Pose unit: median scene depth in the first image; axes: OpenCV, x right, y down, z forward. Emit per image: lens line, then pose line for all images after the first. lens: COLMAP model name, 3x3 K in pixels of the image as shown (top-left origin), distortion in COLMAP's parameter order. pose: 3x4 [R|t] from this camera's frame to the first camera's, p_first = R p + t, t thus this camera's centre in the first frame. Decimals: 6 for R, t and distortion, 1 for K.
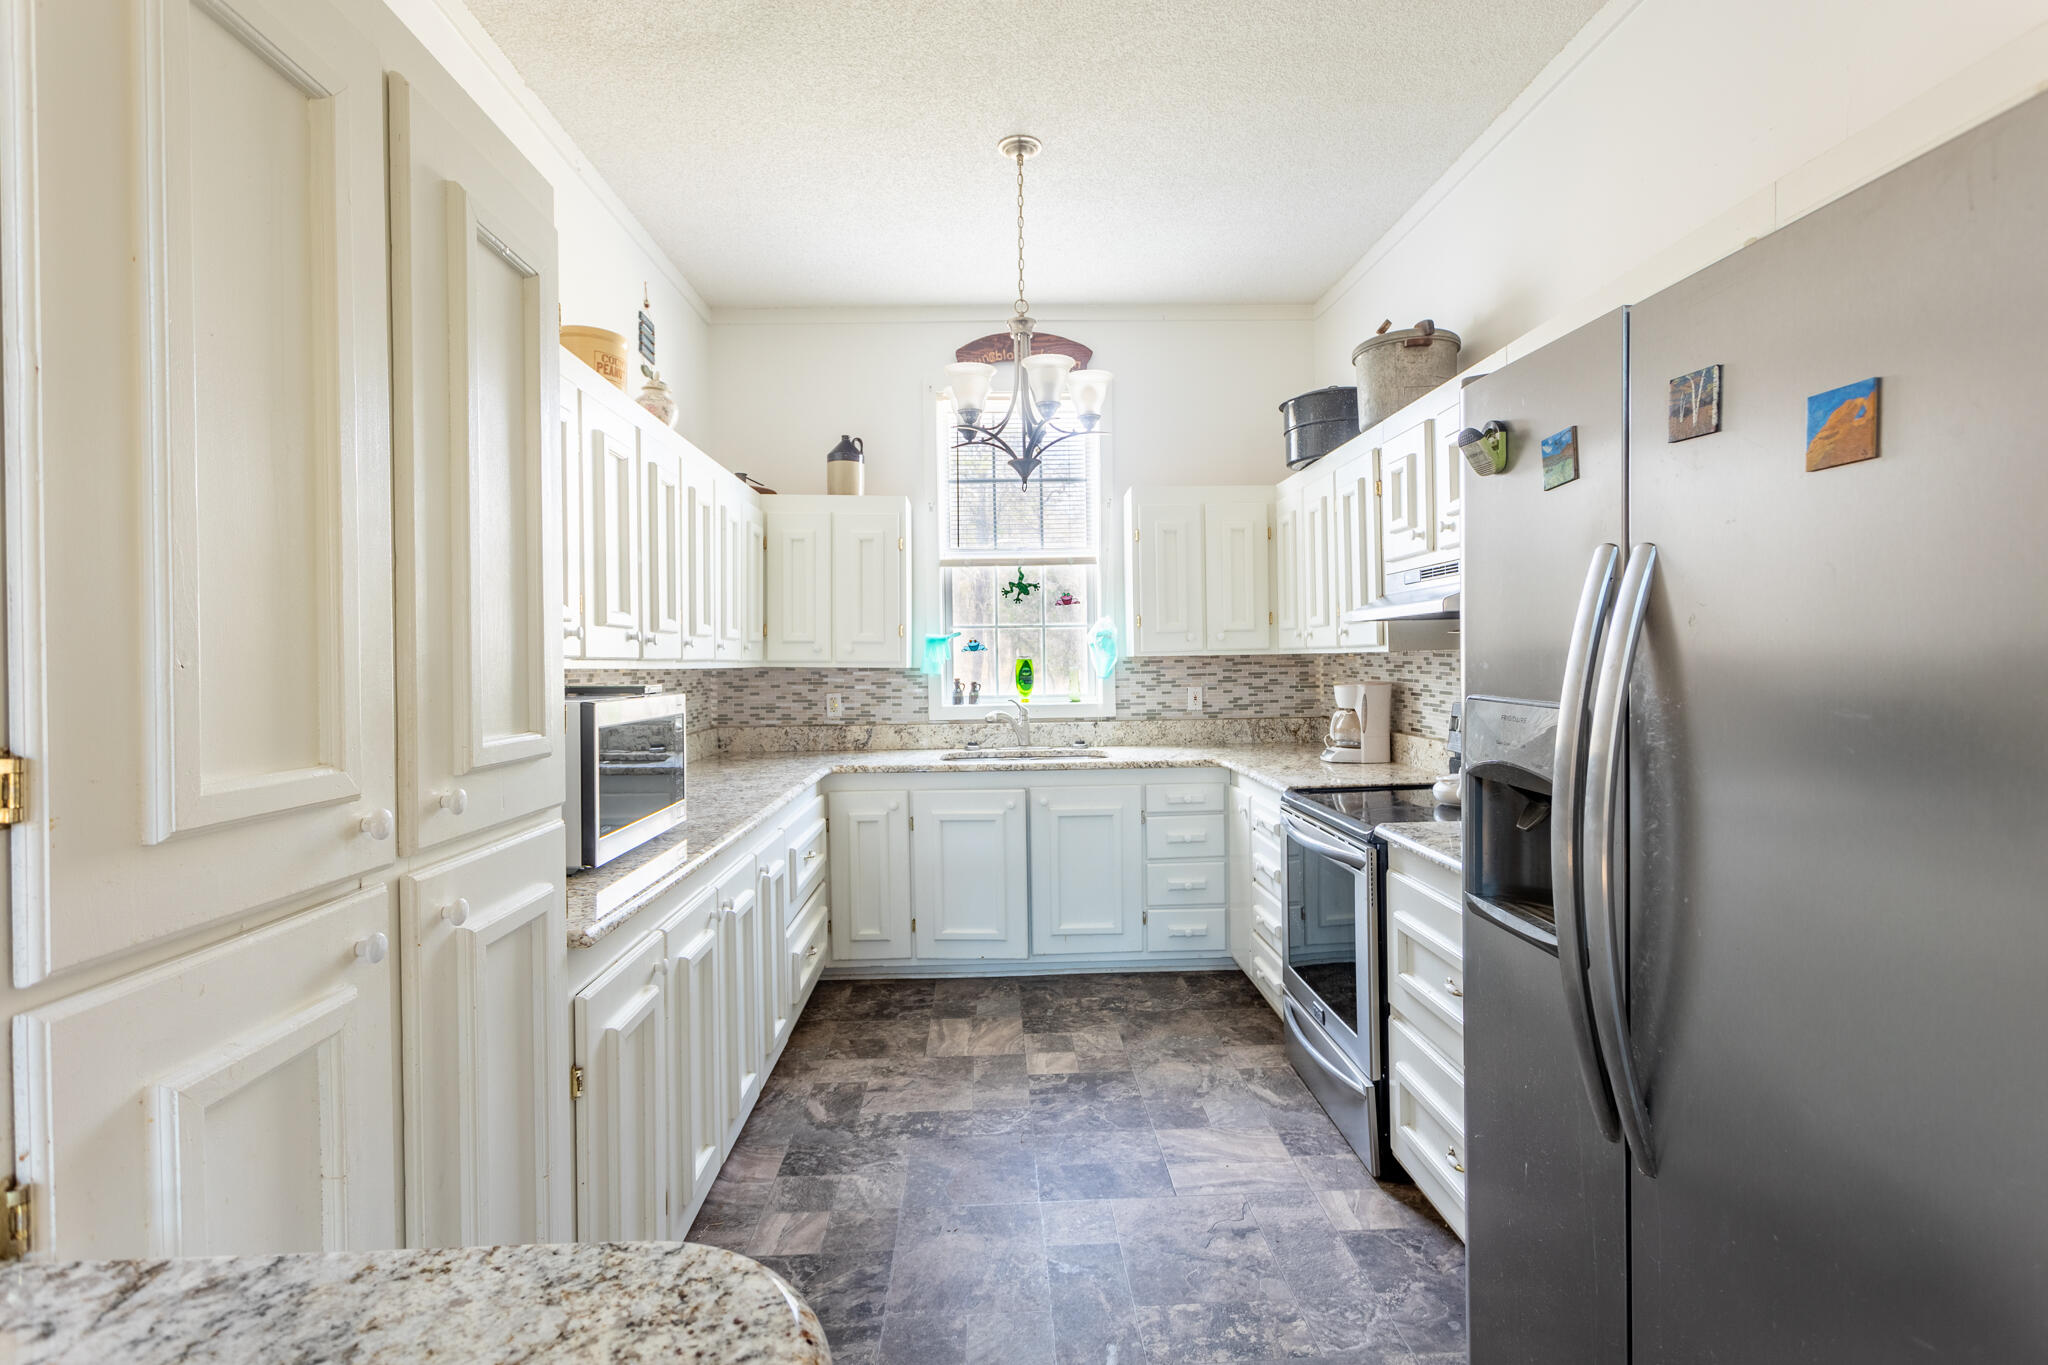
lens RADIAL K [[980.1, 0, 1021.7], [0, 980.1, 675.1], [0, 0, 1]] dist [0.004024, 0.001164]
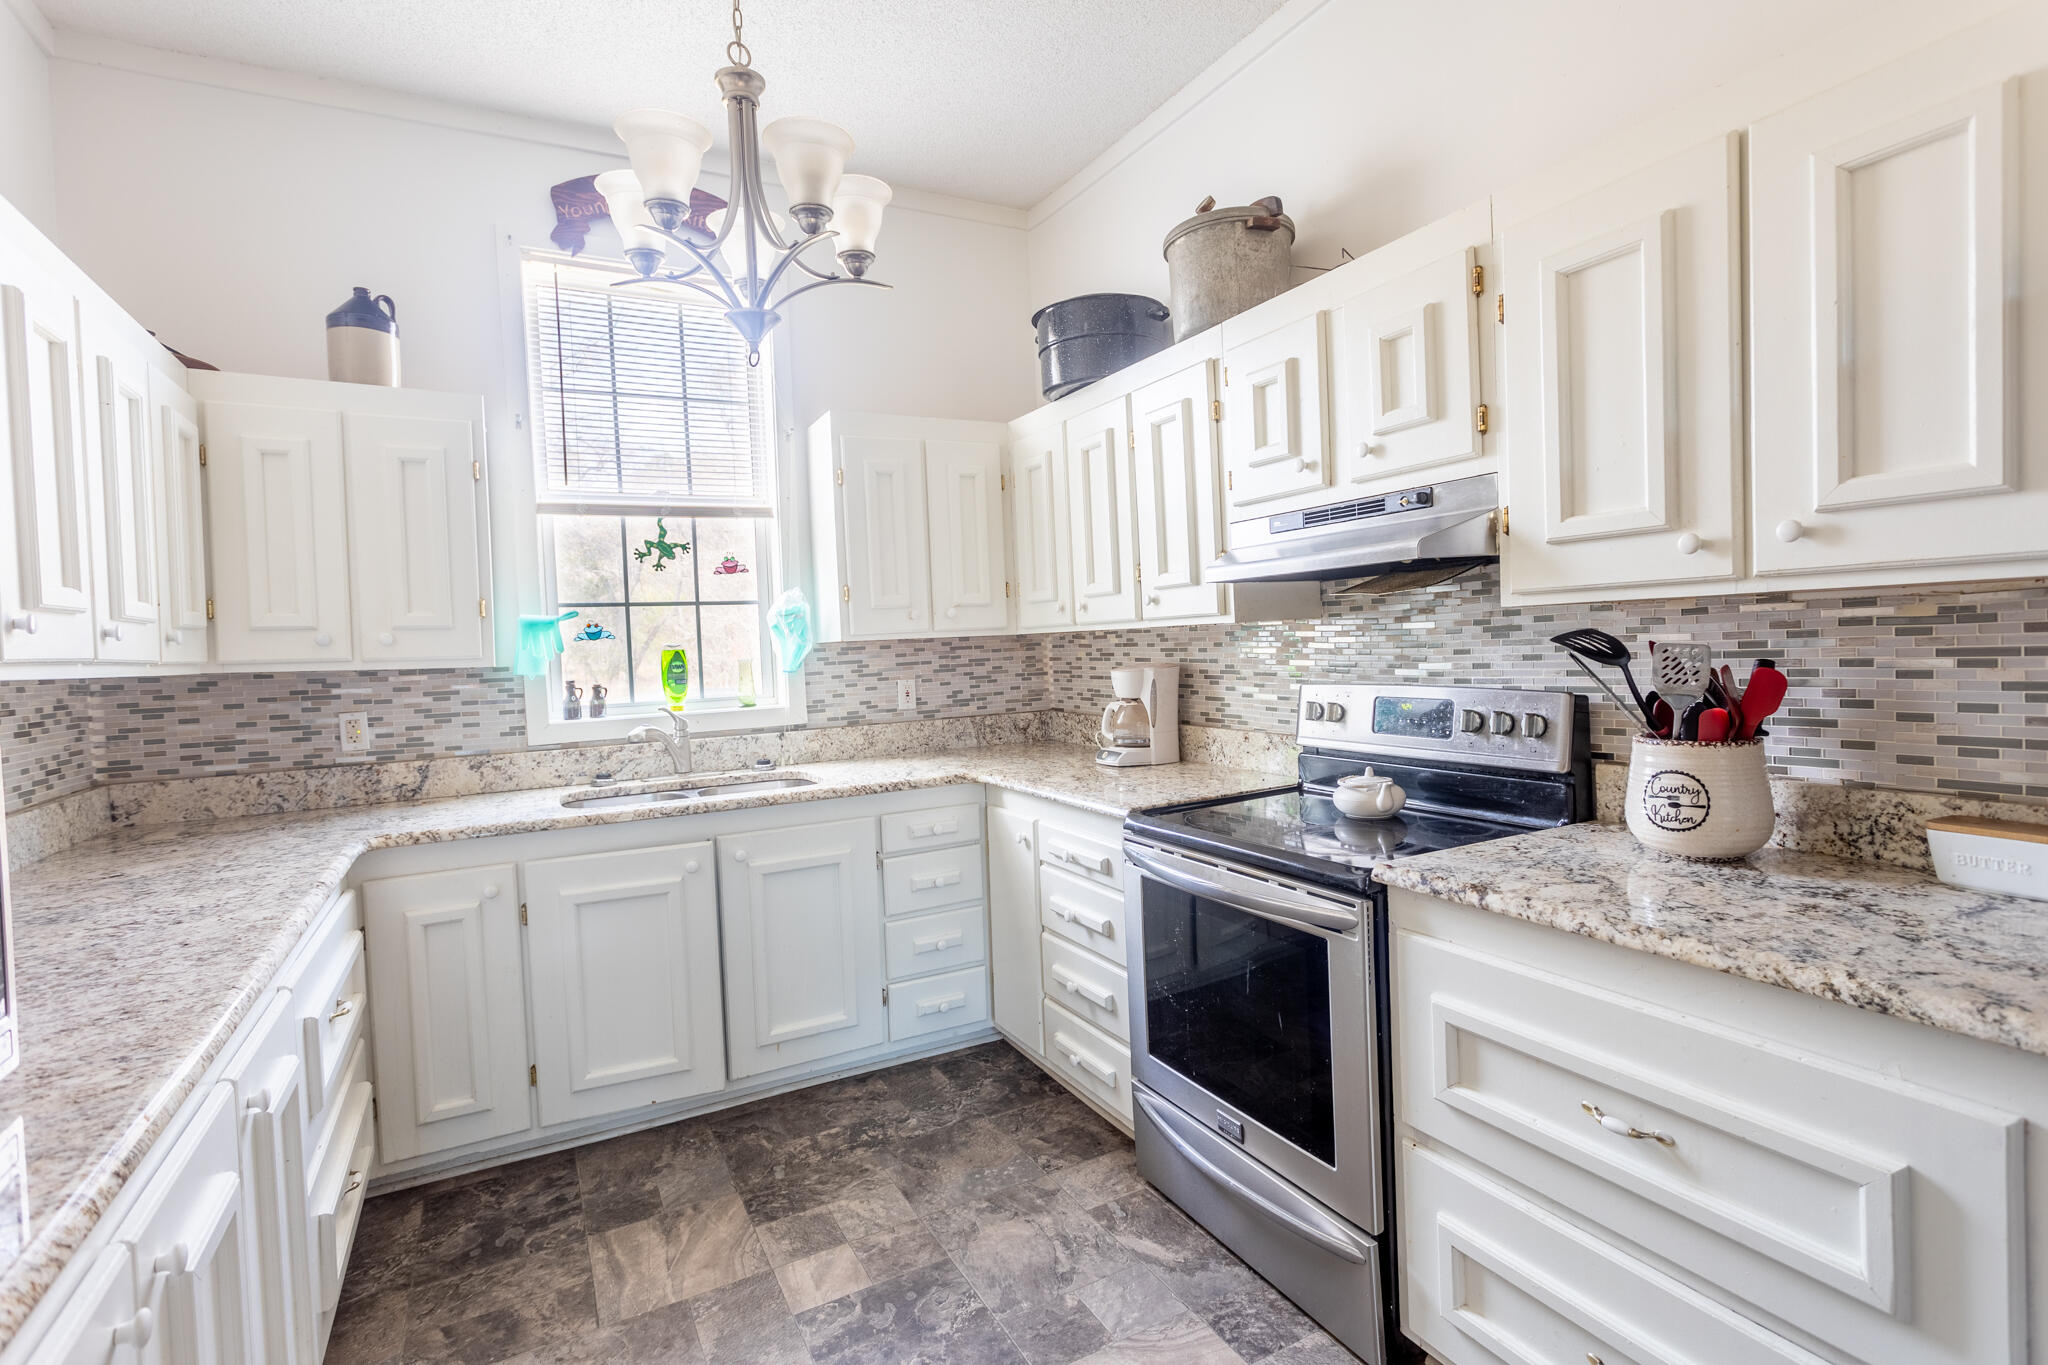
lens RADIAL K [[980.1, 0, 1021.7], [0, 980.1, 675.1], [0, 0, 1]] dist [0.004024, 0.001164]
pose [[0.899247, -0.036894, 0.435883, -0.093881], [0.034083, 0.999317, 0.014269, 0.000588], [-0.436112, 0.002025, 0.899890, 0.299322]]
